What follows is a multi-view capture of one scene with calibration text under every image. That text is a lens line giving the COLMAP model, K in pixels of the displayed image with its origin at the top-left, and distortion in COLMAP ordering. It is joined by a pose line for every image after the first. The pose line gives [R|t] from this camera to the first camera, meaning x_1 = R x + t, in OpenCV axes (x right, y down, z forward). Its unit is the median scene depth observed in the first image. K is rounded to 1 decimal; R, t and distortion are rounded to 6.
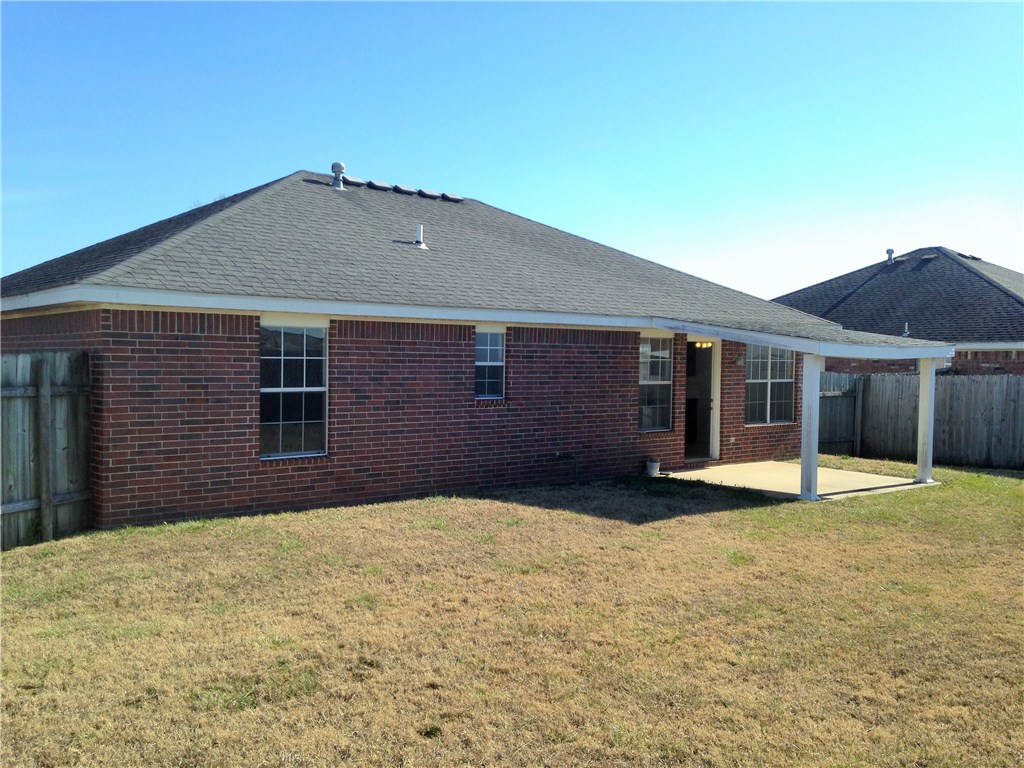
lens RADIAL K [[966.8, 0, 513.3], [0, 966.8, 387.1], [0, 0, 1]] dist [0.113598, 0.000000]
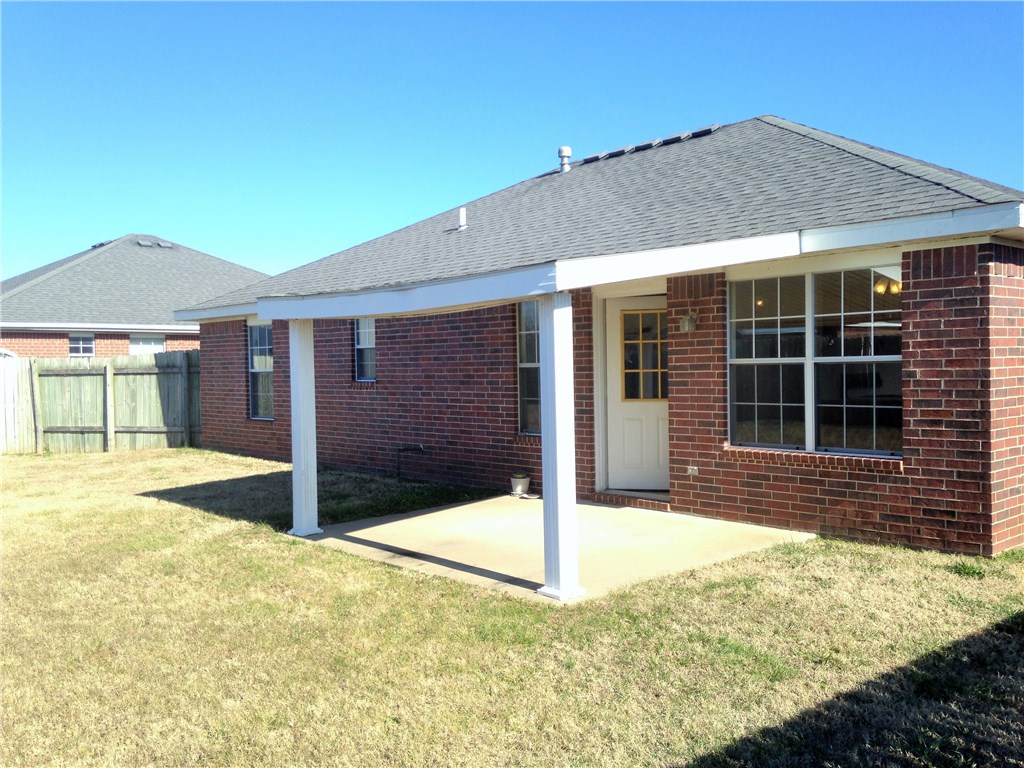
lens RADIAL K [[966.8, 0, 513.1], [0, 966.8, 382.1], [0, 0, 1]] dist [0.113598, 0.000000]
pose [[-0.011143, 0.035763, -0.999298, 0.880055], [0.018008, 0.999205, 0.035559, -0.017981], [0.999776, -0.017599, -0.011778, 1.045930]]
